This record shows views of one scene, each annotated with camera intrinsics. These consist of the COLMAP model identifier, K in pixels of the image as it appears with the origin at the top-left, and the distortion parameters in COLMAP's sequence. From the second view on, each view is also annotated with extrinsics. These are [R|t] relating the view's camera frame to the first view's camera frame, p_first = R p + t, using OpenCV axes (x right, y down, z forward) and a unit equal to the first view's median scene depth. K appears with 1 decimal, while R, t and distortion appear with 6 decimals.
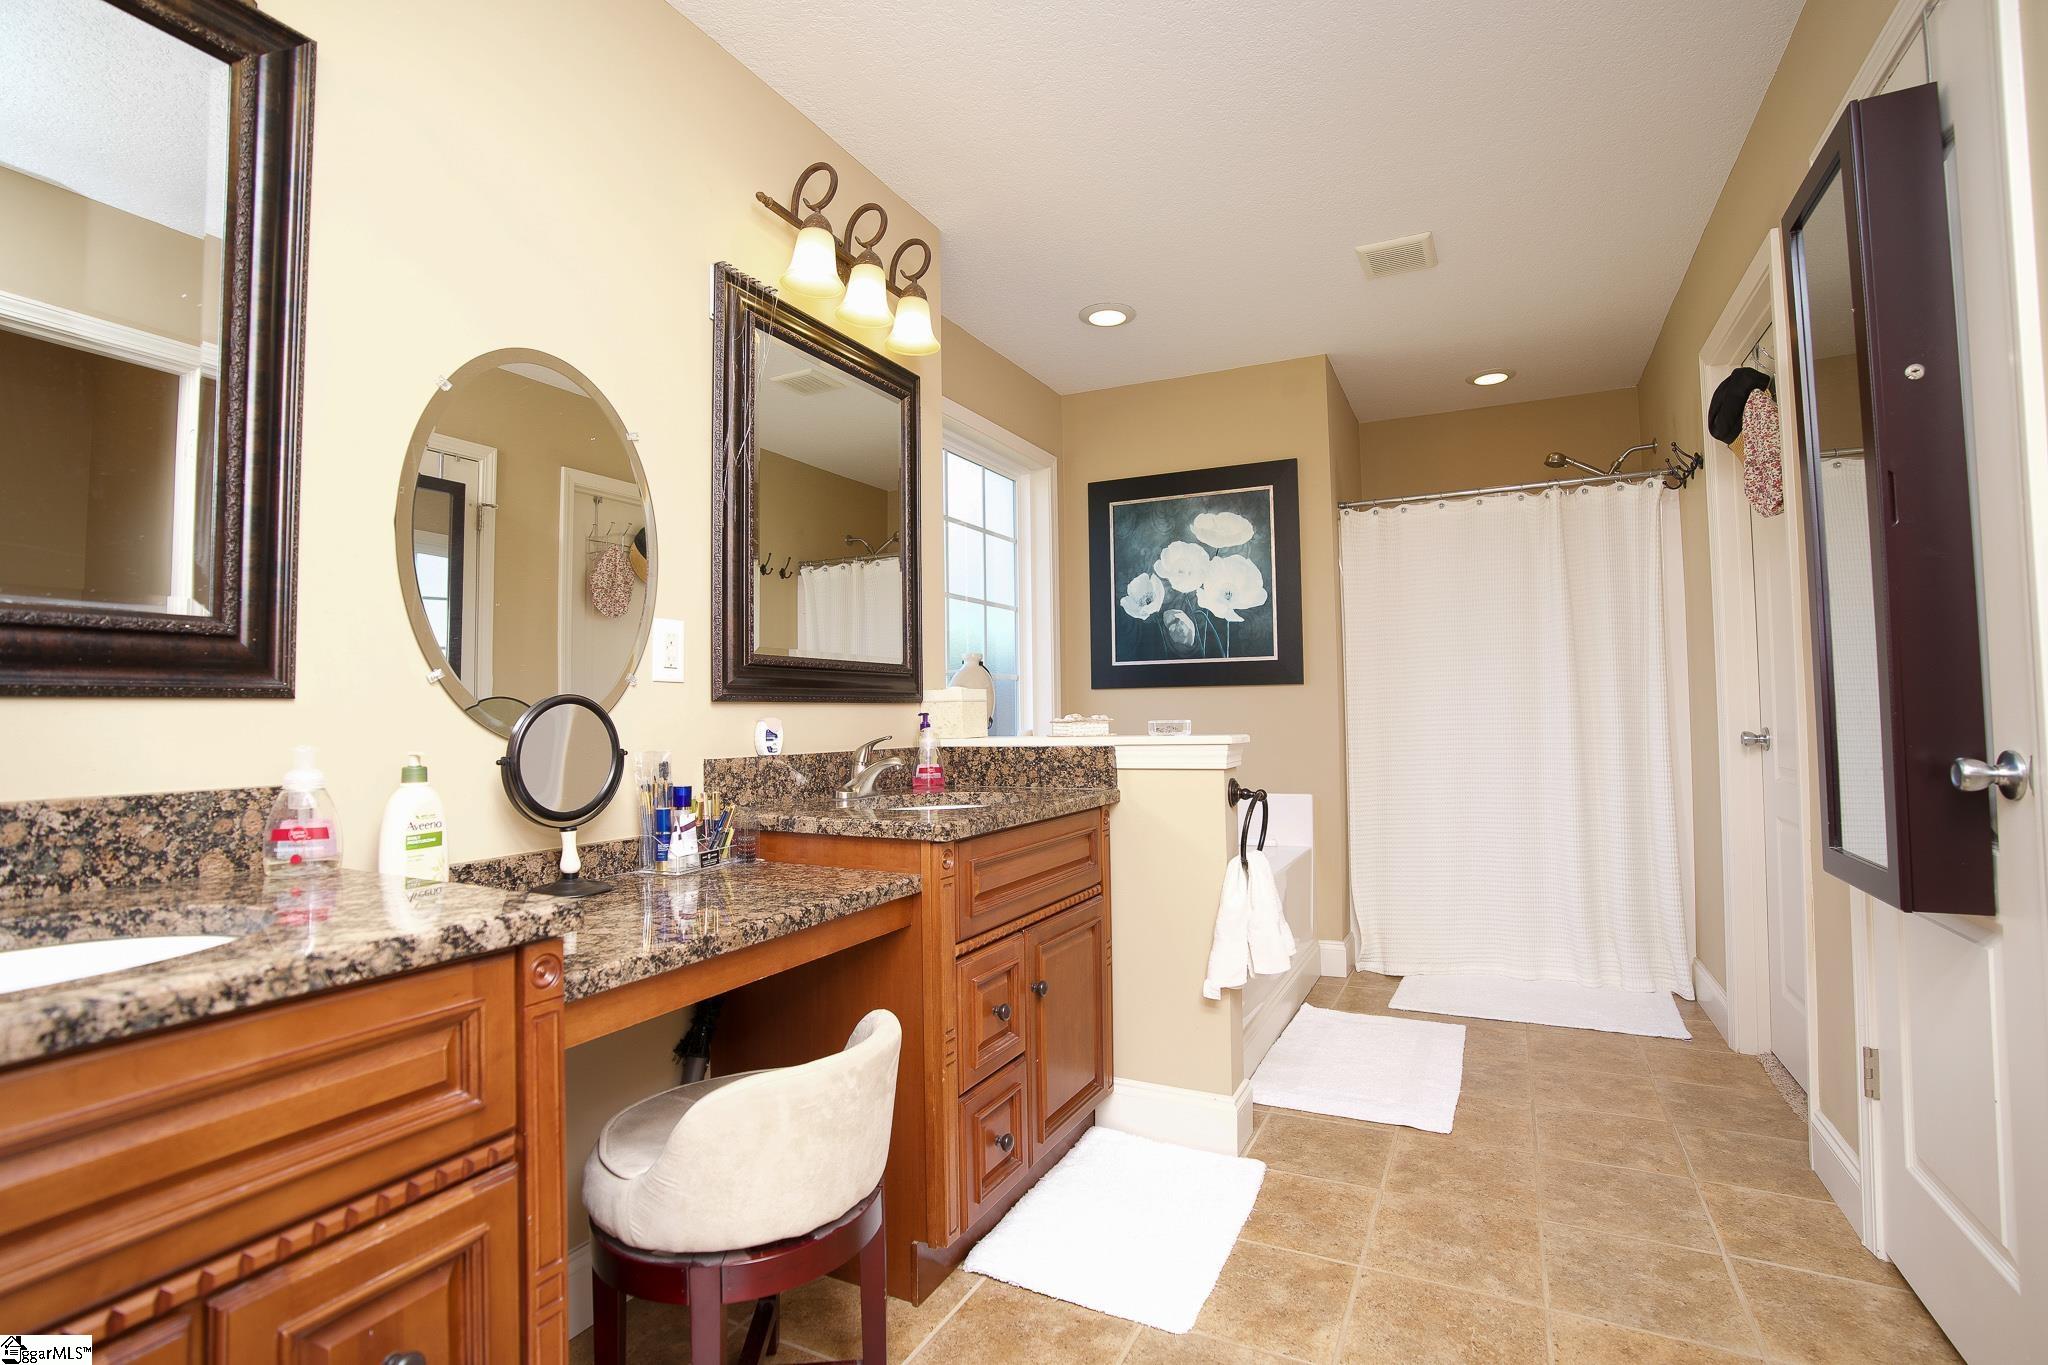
lens RADIAL K [[960.5, 0, 1053.7], [0, 960.5, 672.6], [0, 0, 1]] dist [-0.064059, 0.022845]
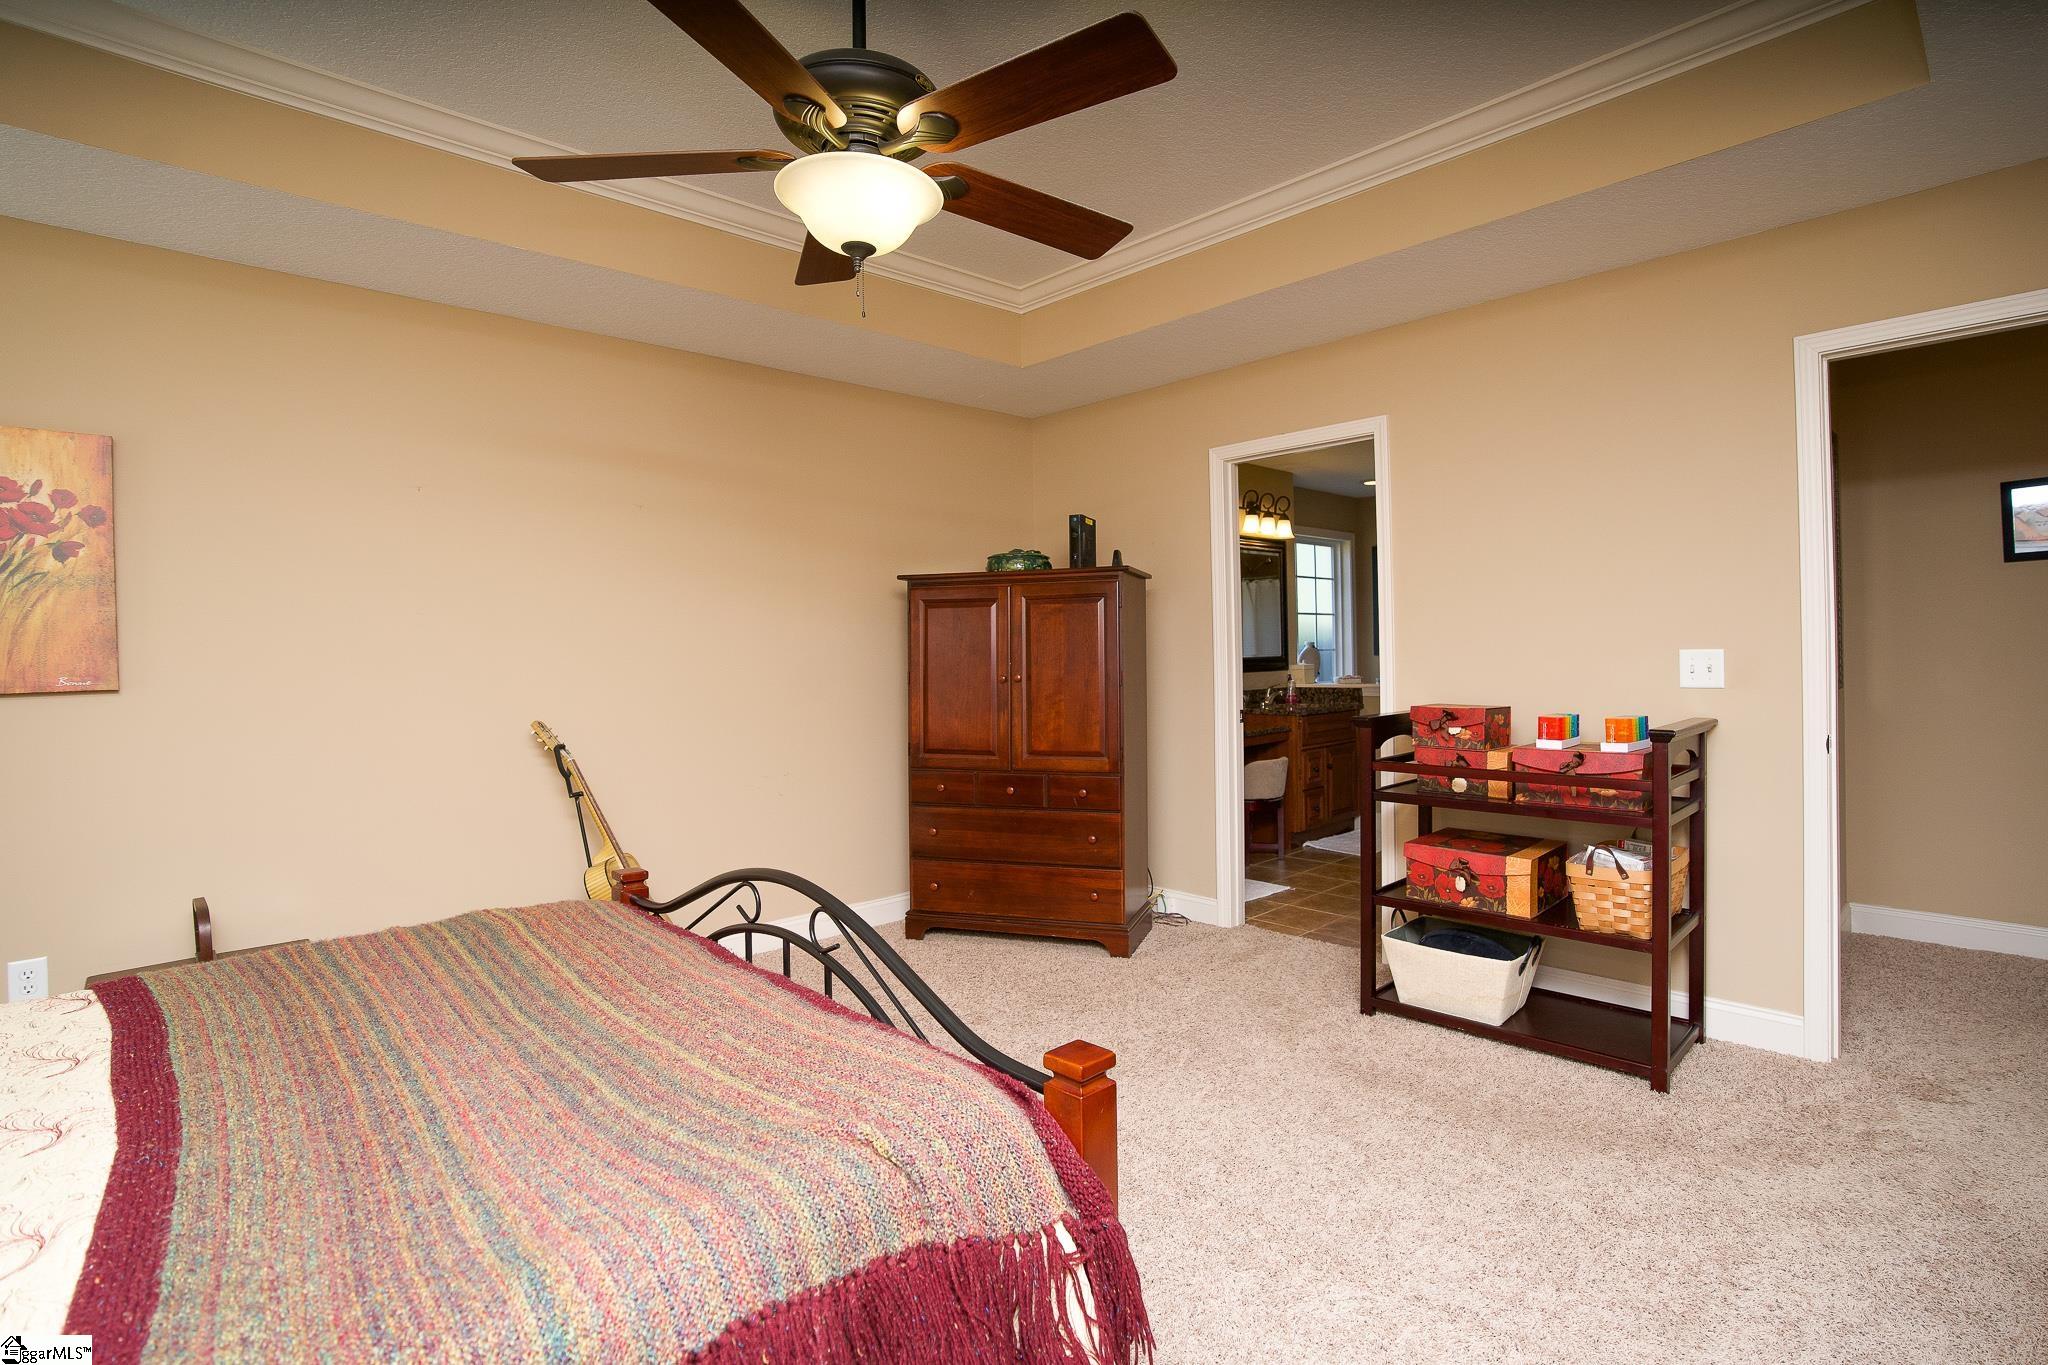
lens RADIAL K [[960.5, 0, 1026.5], [0, 960.5, 669.2], [0, 0, 1]] dist [-0.064059, 0.022845]
pose [[0.929335, 0.006166, -0.369187, 0.181315], [0.019013, 0.997735, 0.064525, -0.171730], [0.368749, -0.066985, 0.927112, -1.884640]]
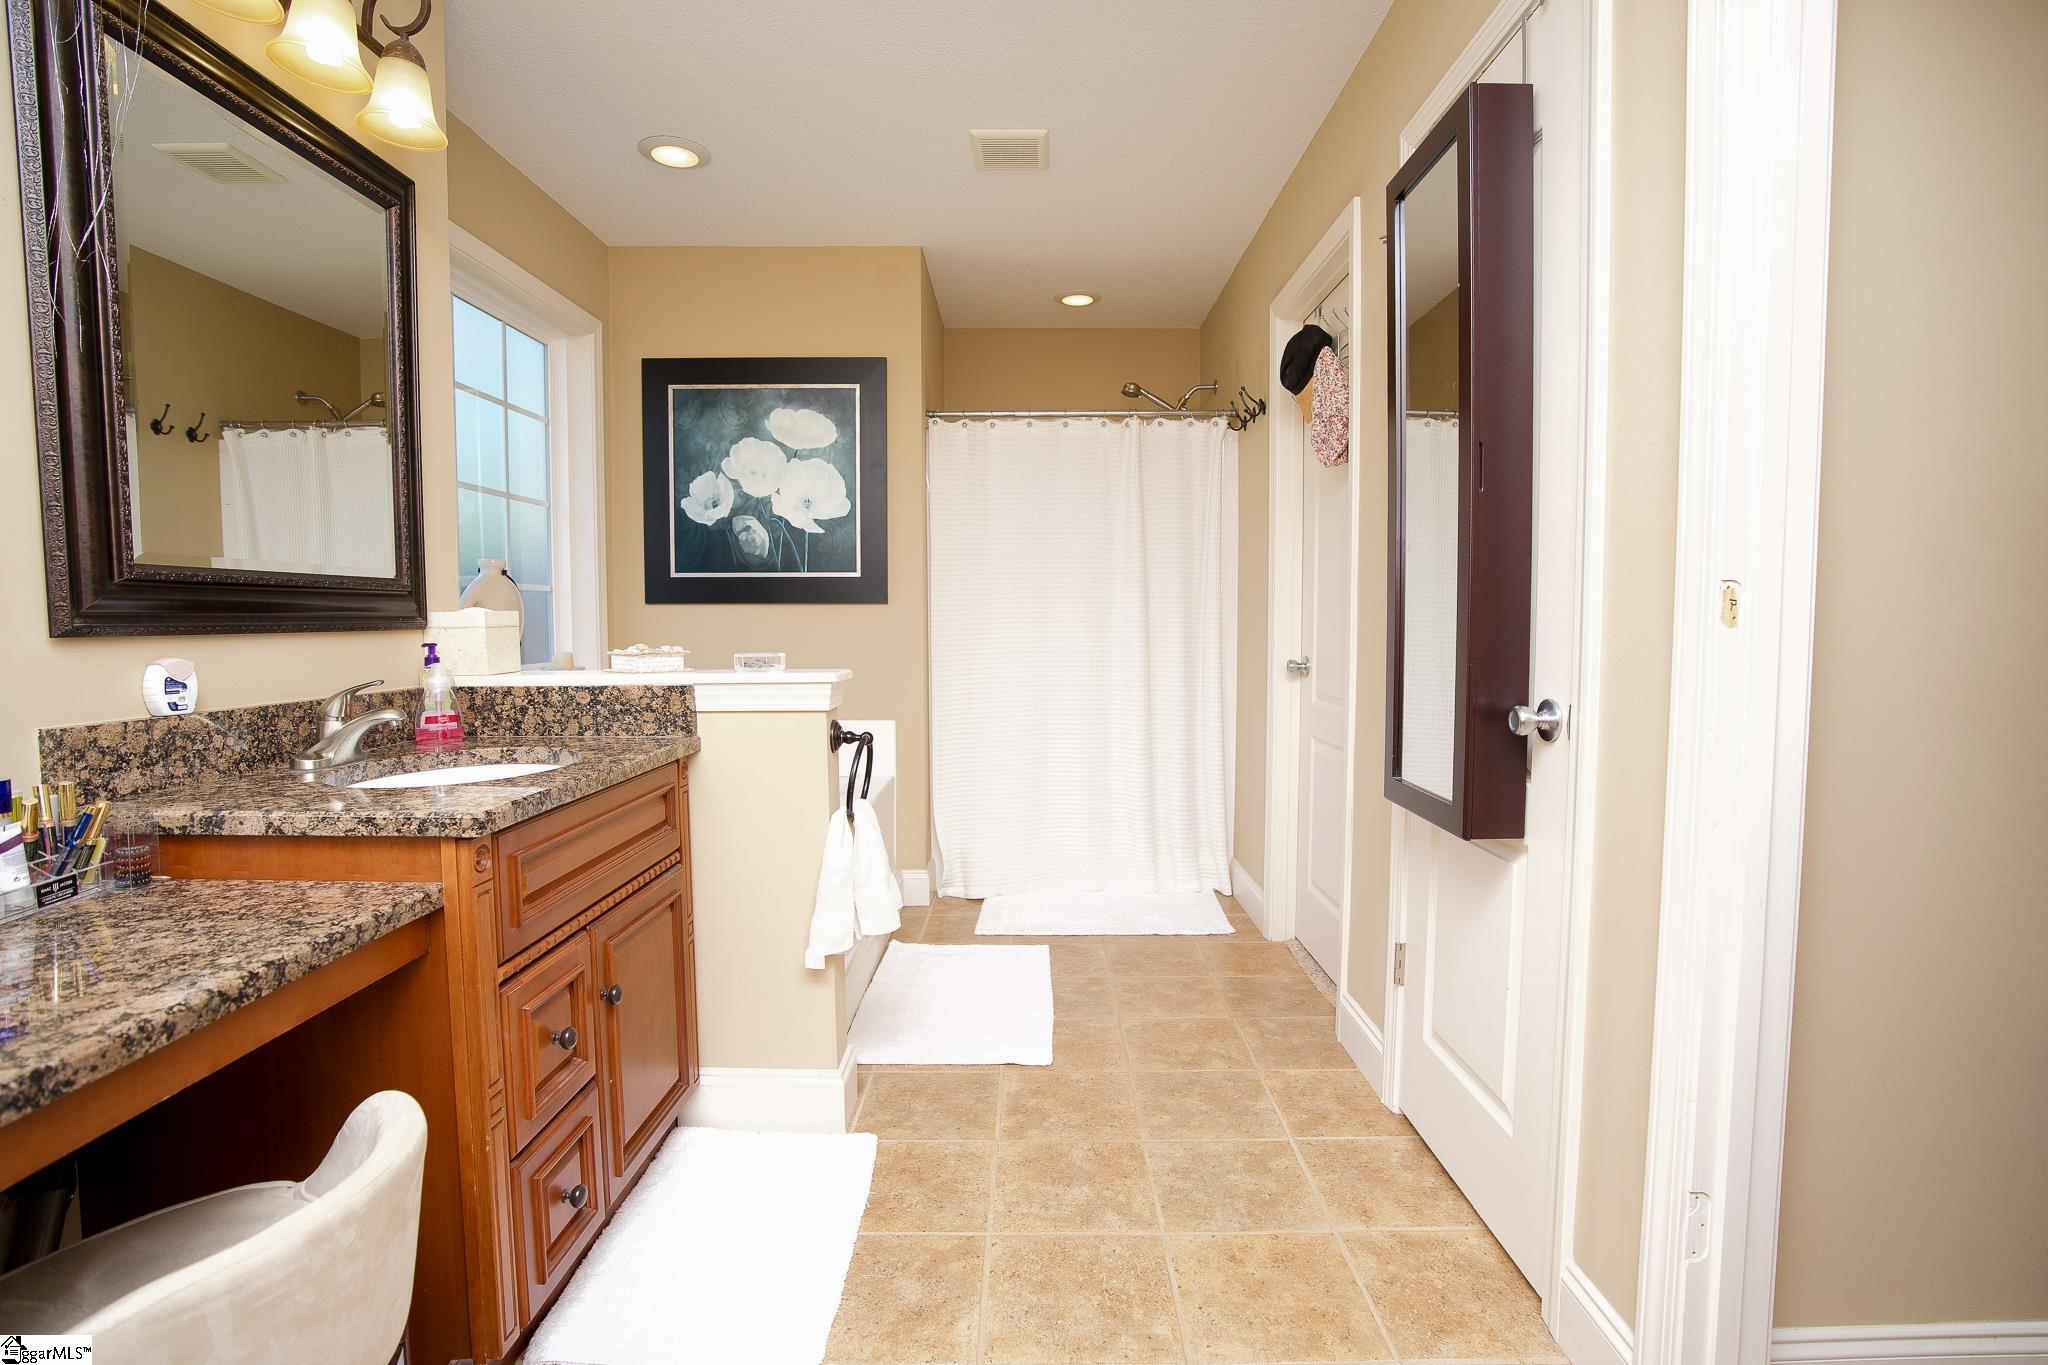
lens RADIAL K [[960.5, 0, 1045.5], [0, 960.5, 675.4], [0, 0, 1]] dist [-0.064059, 0.022845]
pose [[0.895777, -0.012999, 0.444314, -0.031436], [-0.033477, 0.994761, 0.096596, -0.022213], [-0.443241, -0.101403, 0.890648, 0.134501]]
